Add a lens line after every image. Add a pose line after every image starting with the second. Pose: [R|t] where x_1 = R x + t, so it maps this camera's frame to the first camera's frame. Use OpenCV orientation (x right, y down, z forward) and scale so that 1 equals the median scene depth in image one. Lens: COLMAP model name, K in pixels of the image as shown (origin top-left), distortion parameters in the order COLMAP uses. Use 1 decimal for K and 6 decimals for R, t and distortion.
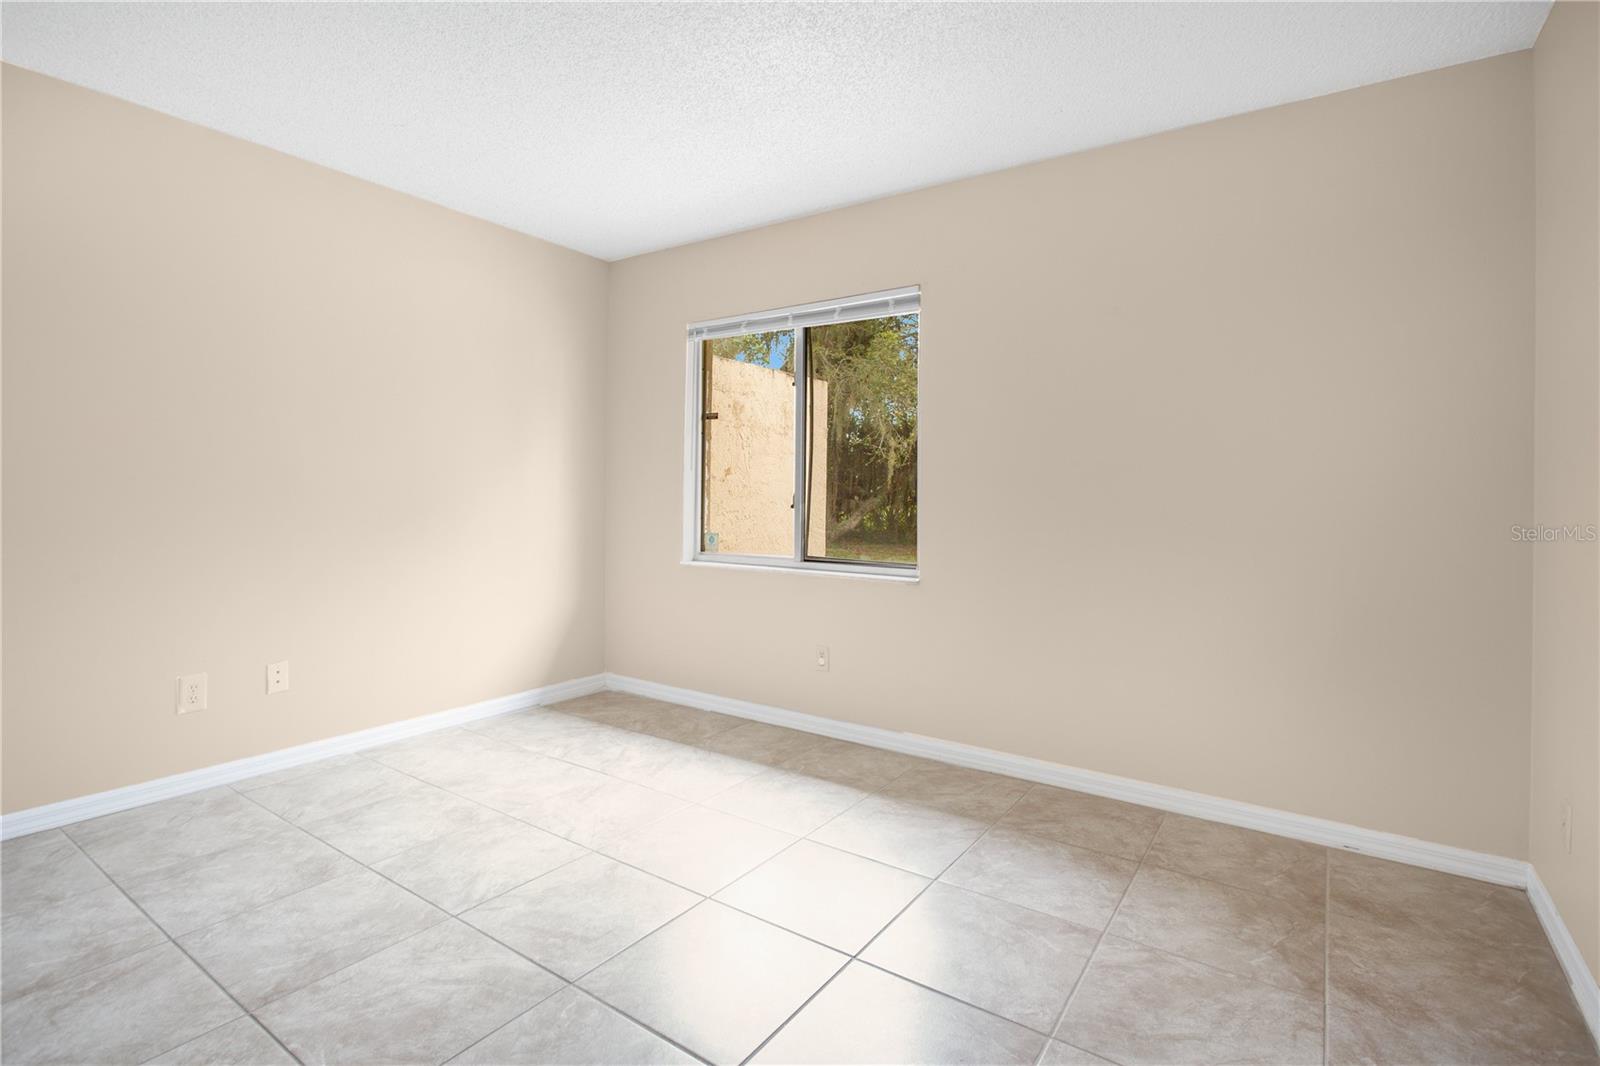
lens RADIAL K [[787.1, 0, 771.0], [0, 787.1, 516.2], [0, 0, 1]] dist [-0.023256, 0.009782]
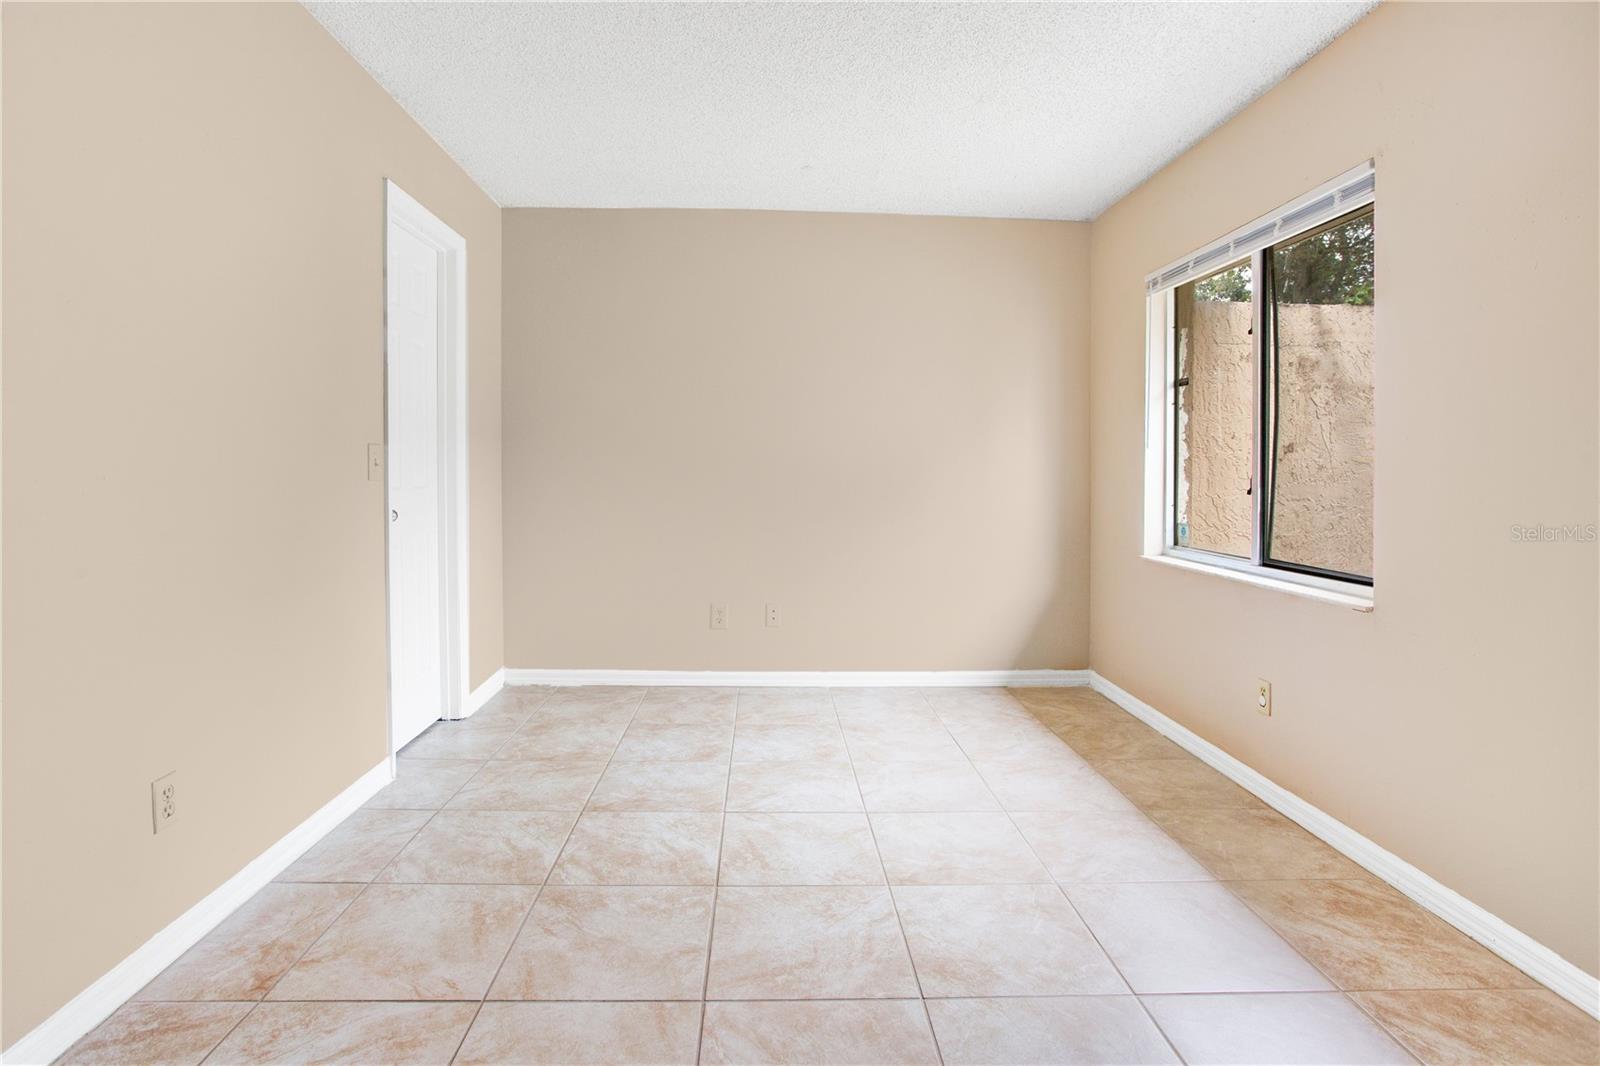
lens RADIAL K [[805.6, 0, 778.1], [0, 805.6, 507.7], [0, 0, 1]] dist [-0.065819, 0.030880]
pose [[0.586070, 0.033649, -0.809561, 0.443589], [-0.029178, 0.999366, 0.020415, 0.000470], [0.809735, 0.011656, 0.586680, 0.215919]]
